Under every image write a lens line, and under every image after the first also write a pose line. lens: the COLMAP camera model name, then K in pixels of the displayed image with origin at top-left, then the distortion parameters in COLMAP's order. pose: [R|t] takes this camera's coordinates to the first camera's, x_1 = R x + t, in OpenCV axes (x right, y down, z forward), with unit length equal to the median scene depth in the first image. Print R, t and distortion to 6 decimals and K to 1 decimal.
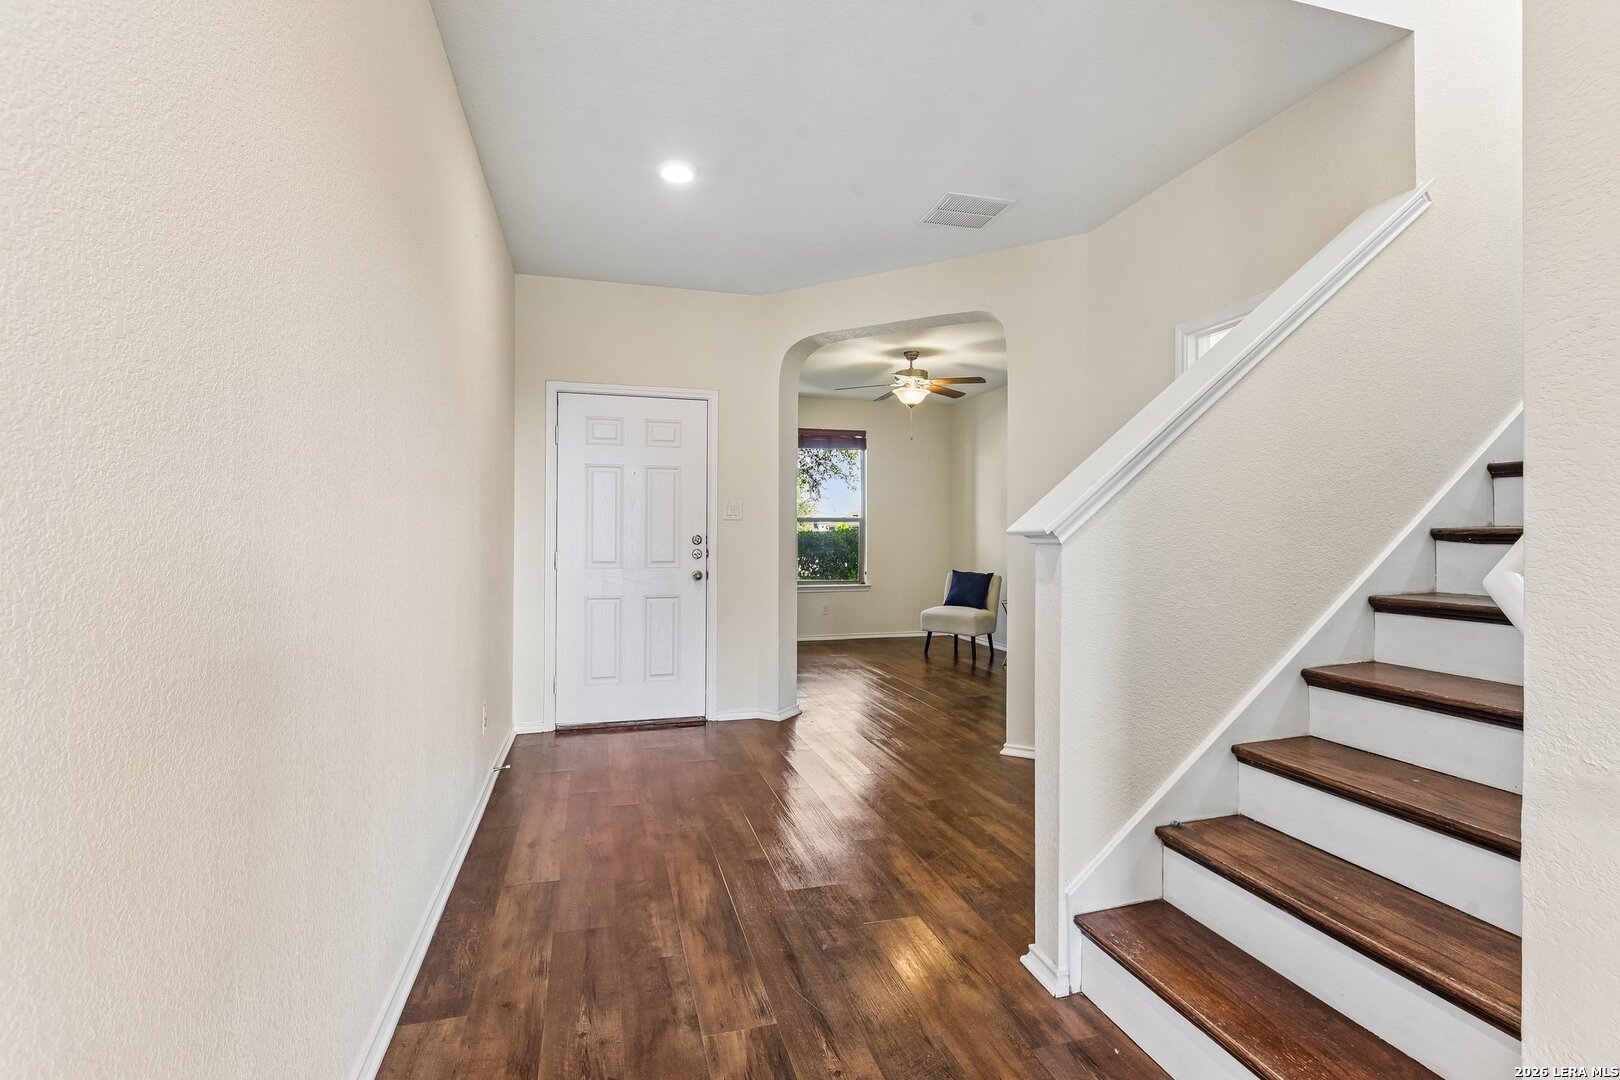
lens RADIAL K [[743.1, 0, 809.7], [0, 743.1, 529.4], [0, 0, 1]] dist [0.007799, -0.005784]
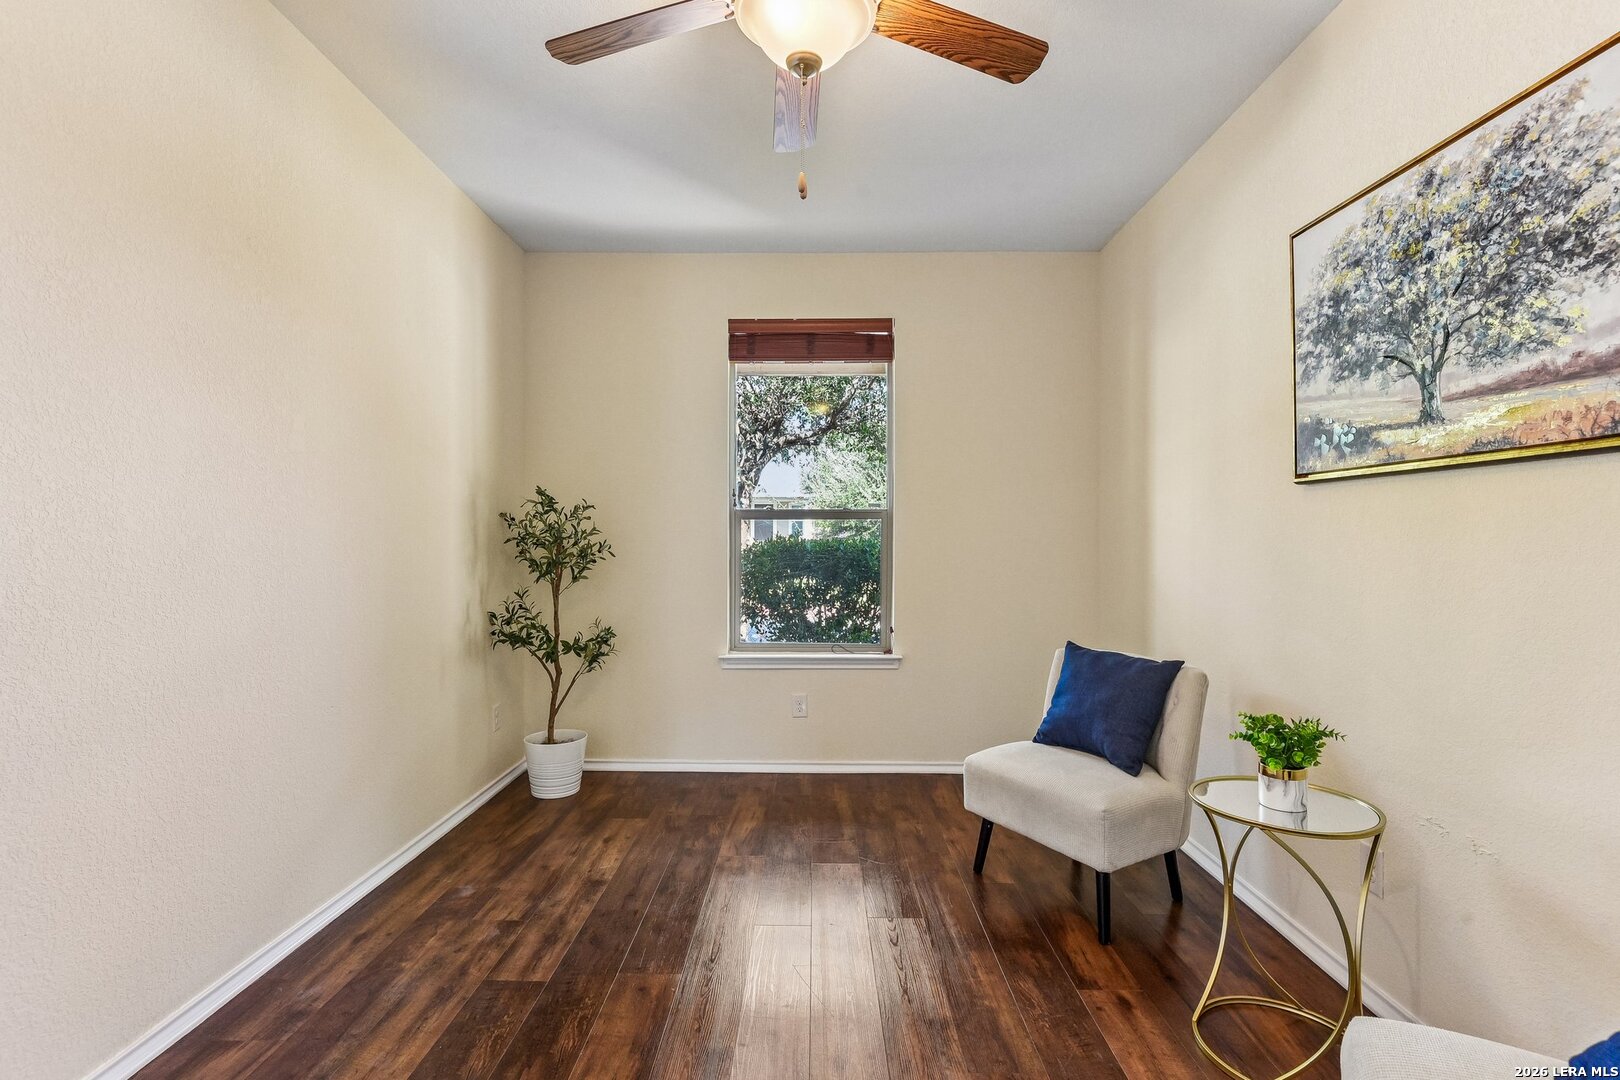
lens RADIAL K [[743.1, 0, 809.3], [0, 743.1, 549.0], [0, 0, 1]] dist [0.007799, -0.005784]
pose [[0.957236, 0.003594, -0.289284, 0.176456], [0.001748, 0.999833, 0.018205, 0.000564], [0.289302, -0.017933, 0.957070, 0.607162]]
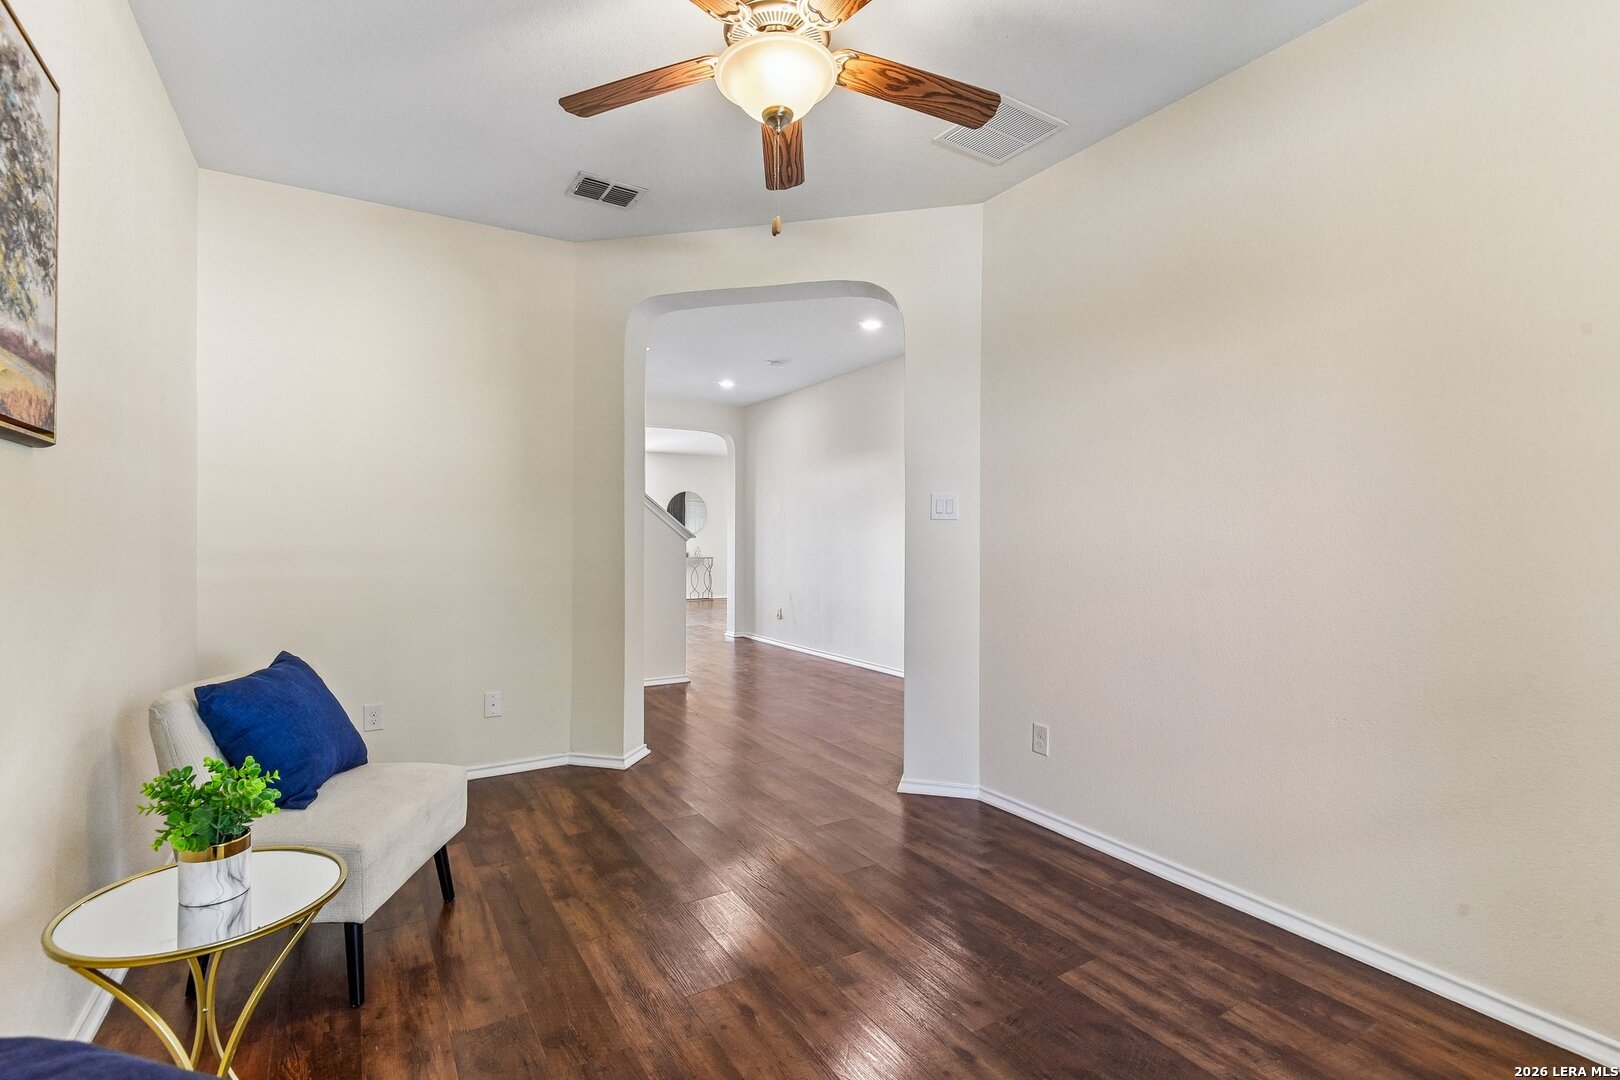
lens RADIAL K [[743.1, 0, 799.5], [0, 743.1, 548.2], [0, 0, 1]] dist [0.007799, -0.005784]
pose [[-0.964014, -0.001716, -0.265844, 0.169344], [-0.003510, 0.999974, 0.006272, 0.006003], [0.265827, 0.006980, -0.963996, 1.066712]]
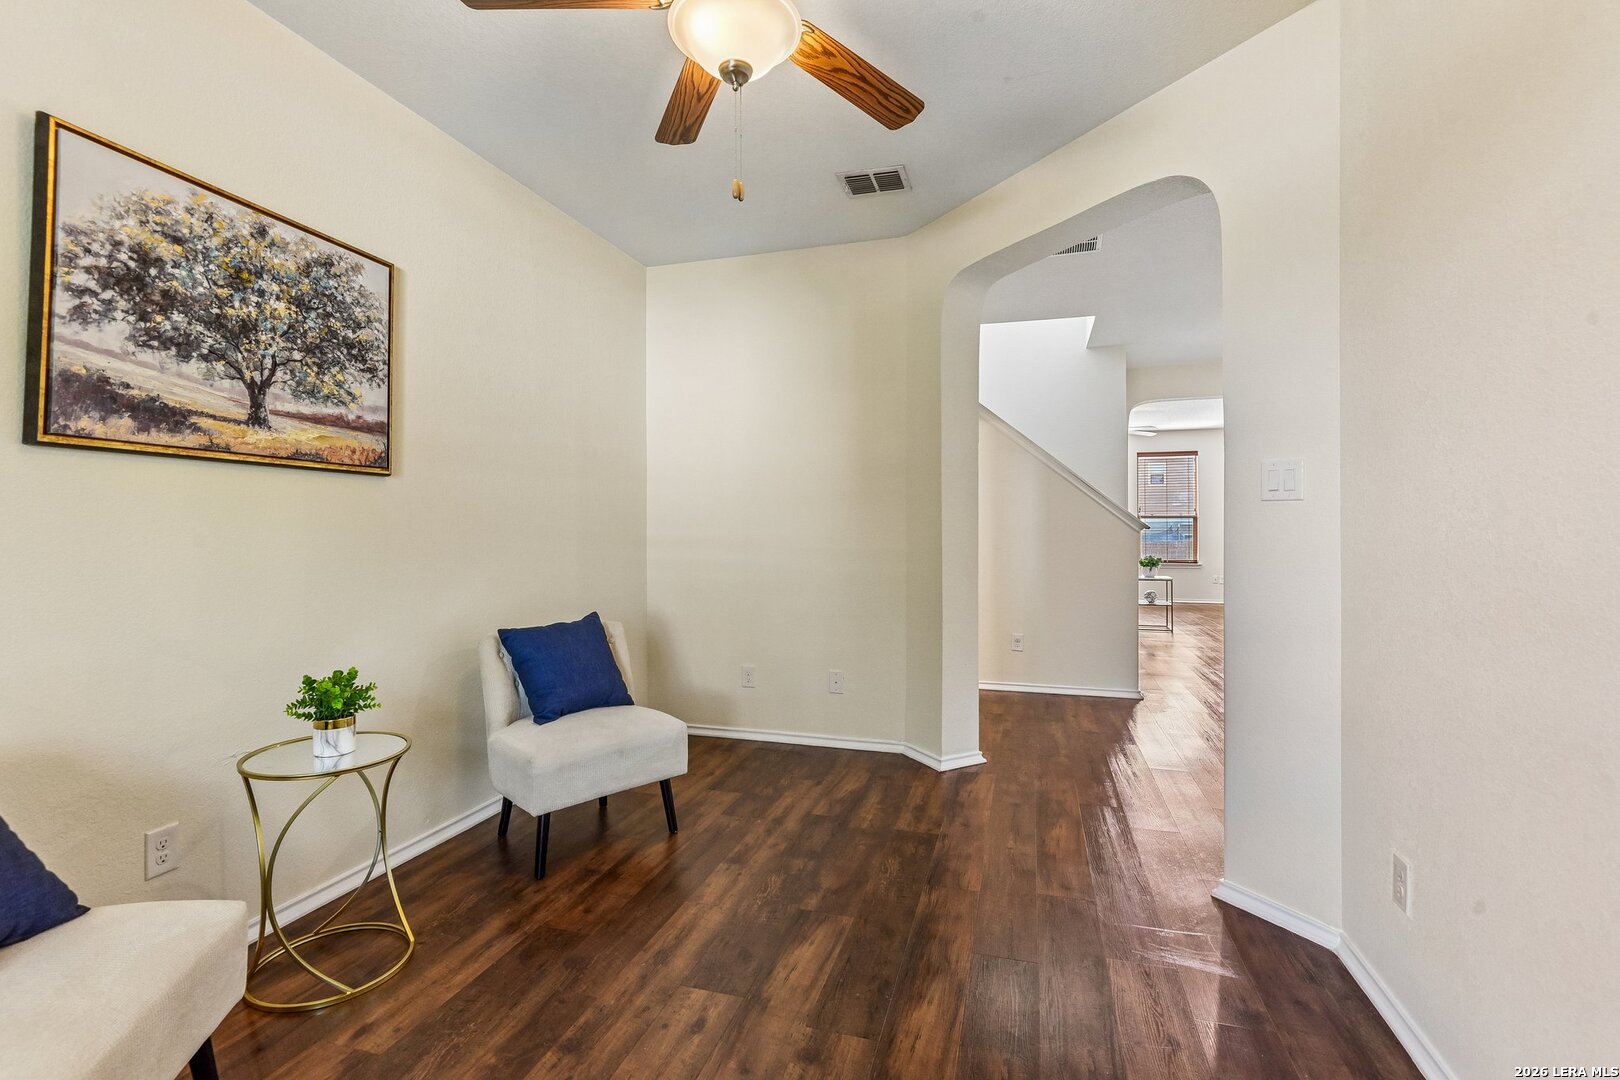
lens RADIAL K [[743.1, 0, 806.5], [0, 743.1, 534.4], [0, 0, 1]] dist [0.007799, -0.005784]
pose [[-0.841649, -0.007875, 0.539968, -0.034909], [-0.007387, 0.999968, 0.003071, 0.005085], [-0.539975, -0.001404, -0.841680, 1.004134]]
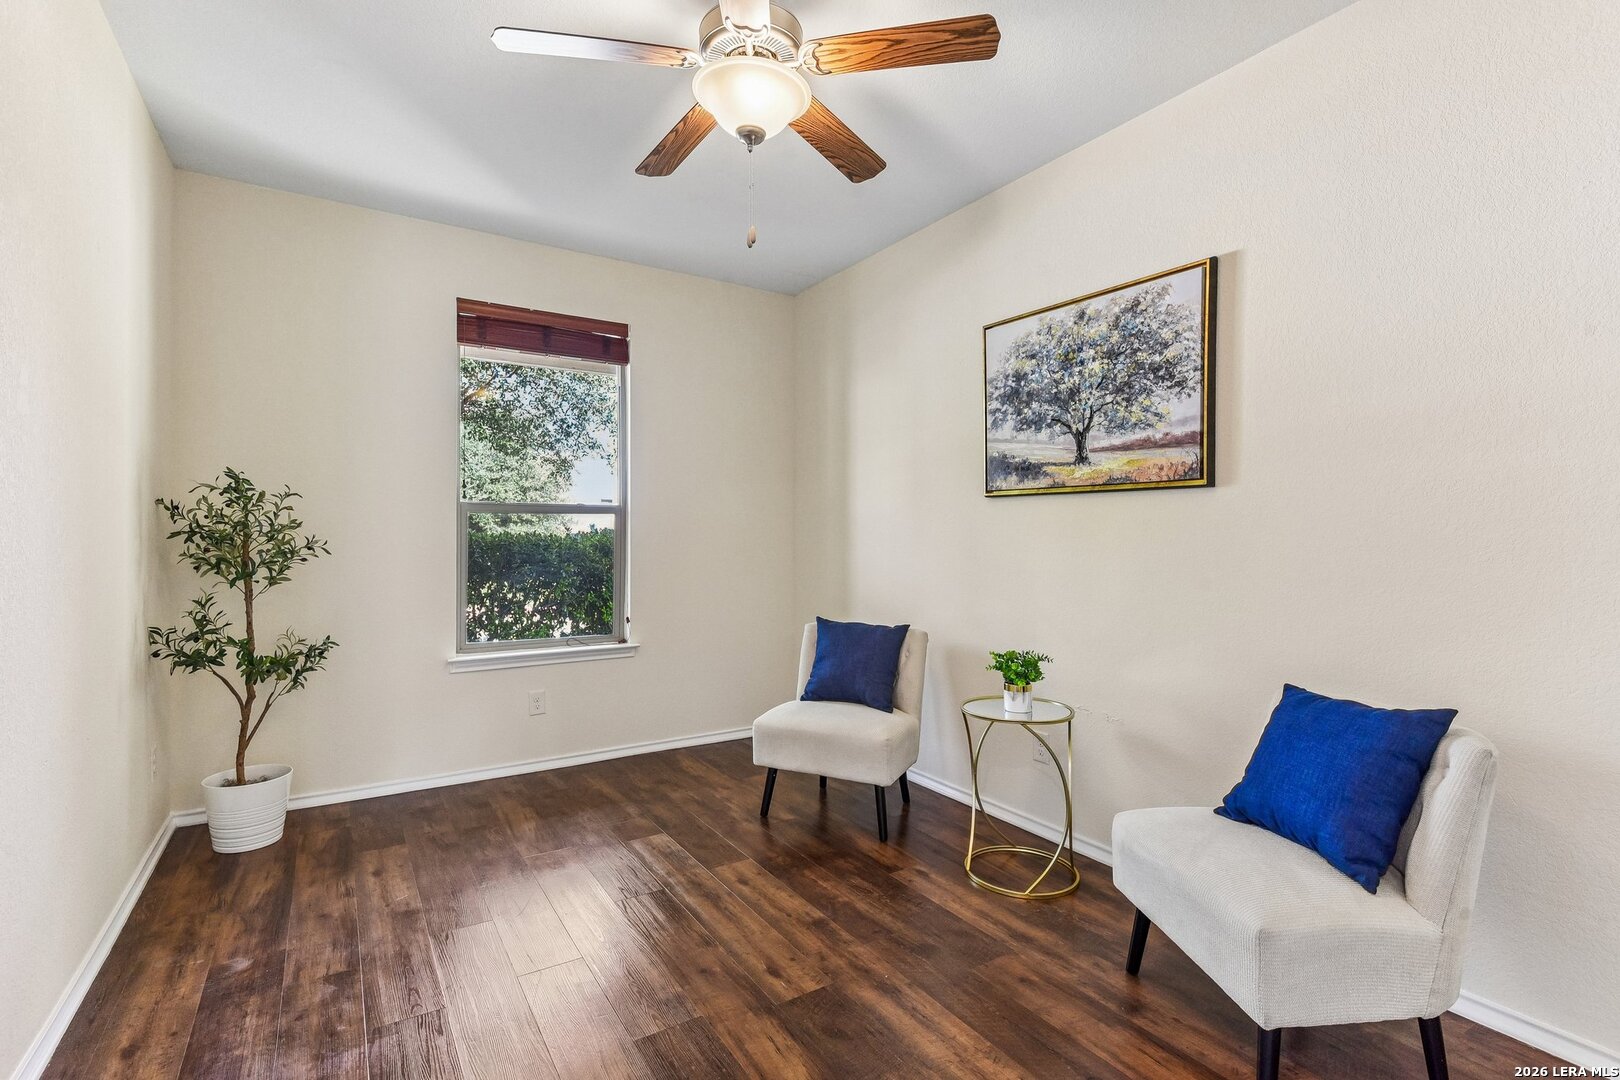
lens RADIAL K [[743.1, 0, 798.4], [0, 743.1, 539.9], [0, 0, 1]] dist [0.007799, -0.005784]
pose [[0.960596, -0.000375, 0.277949, 0.052987], [-0.003377, 0.999910, 0.013019, 0.000117], [-0.277929, -0.013445, 0.960507, 0.562215]]
